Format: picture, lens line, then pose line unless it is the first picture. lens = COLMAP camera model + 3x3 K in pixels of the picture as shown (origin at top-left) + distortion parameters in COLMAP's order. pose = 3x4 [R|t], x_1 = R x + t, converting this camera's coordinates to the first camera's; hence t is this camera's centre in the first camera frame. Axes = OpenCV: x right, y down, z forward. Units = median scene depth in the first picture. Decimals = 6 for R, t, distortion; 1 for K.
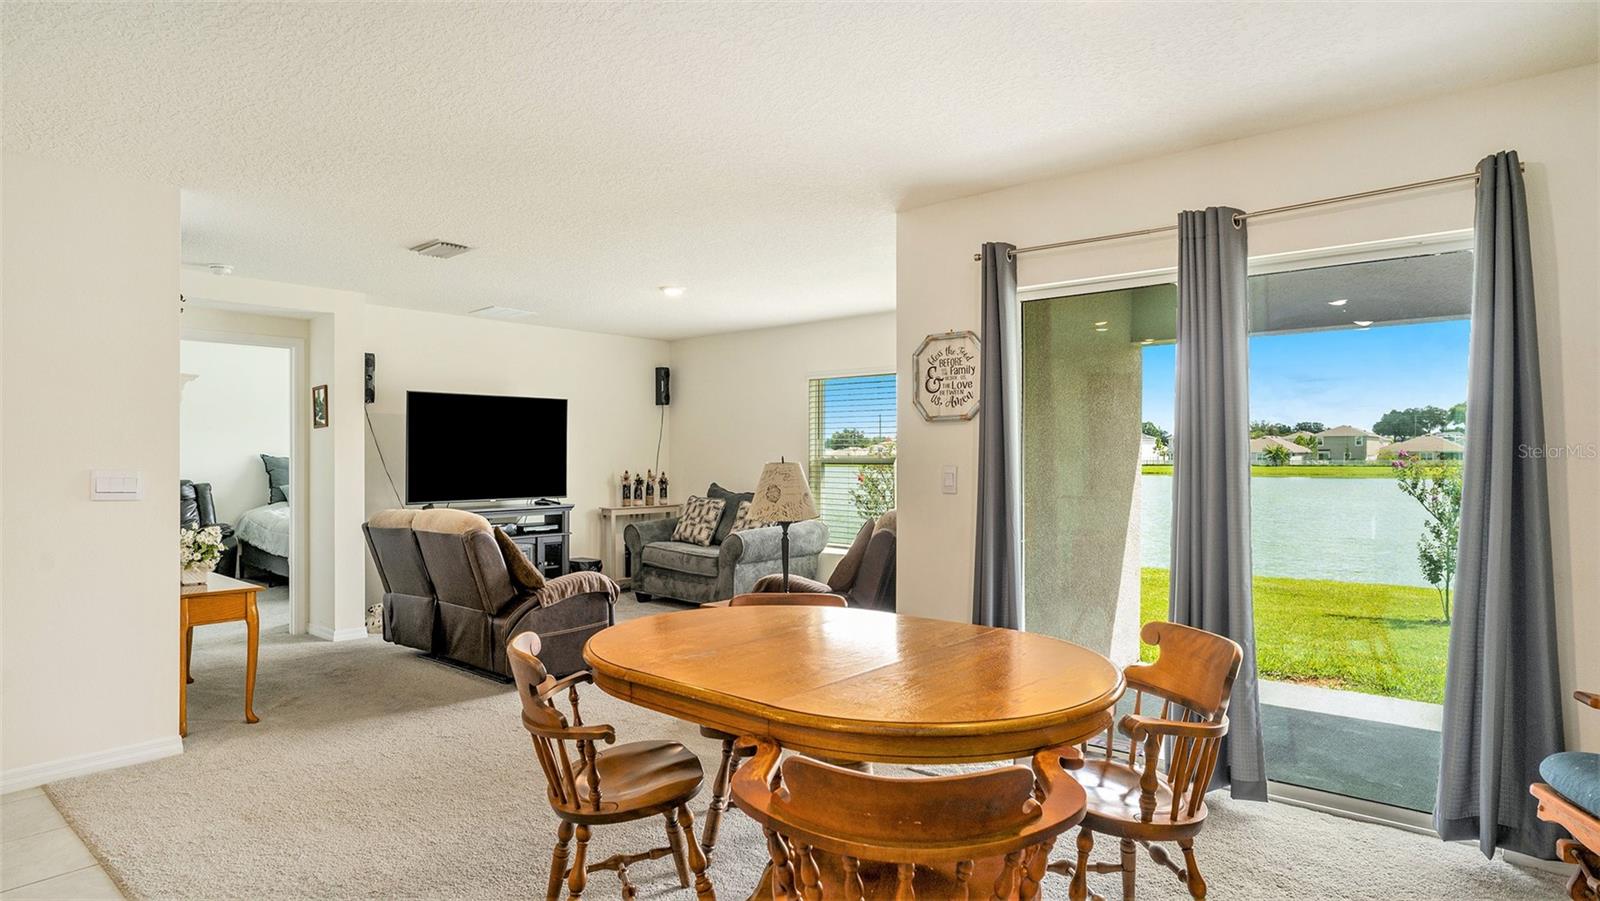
lens RADIAL K [[869.4, 0, 796.0], [0, 869.4, 448.3], [0, 0, 1]] dist [-0.002901, 0.002718]
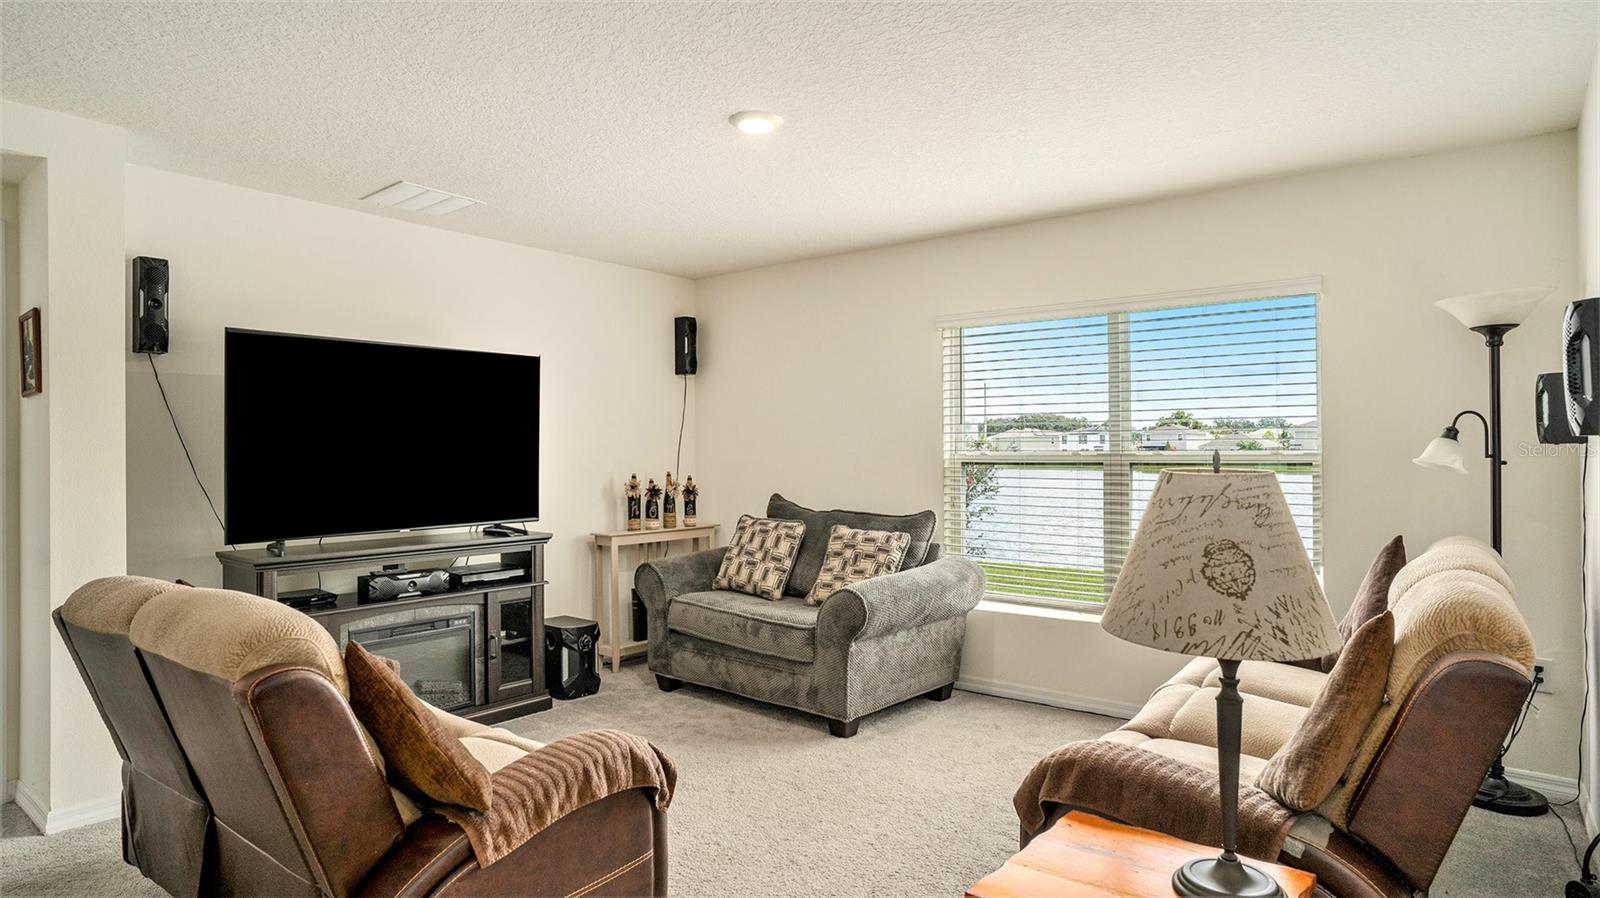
lens RADIAL K [[869.4, 0, 854.8], [0, 869.4, 455.9], [0, 0, 1]] dist [-0.002901, 0.002718]
pose [[0.995238, -0.002744, 0.097436, -0.106206], [0.001412, 0.999905, 0.013740, 0.003754], [-0.097465, -0.013537, 0.995147, 0.387157]]
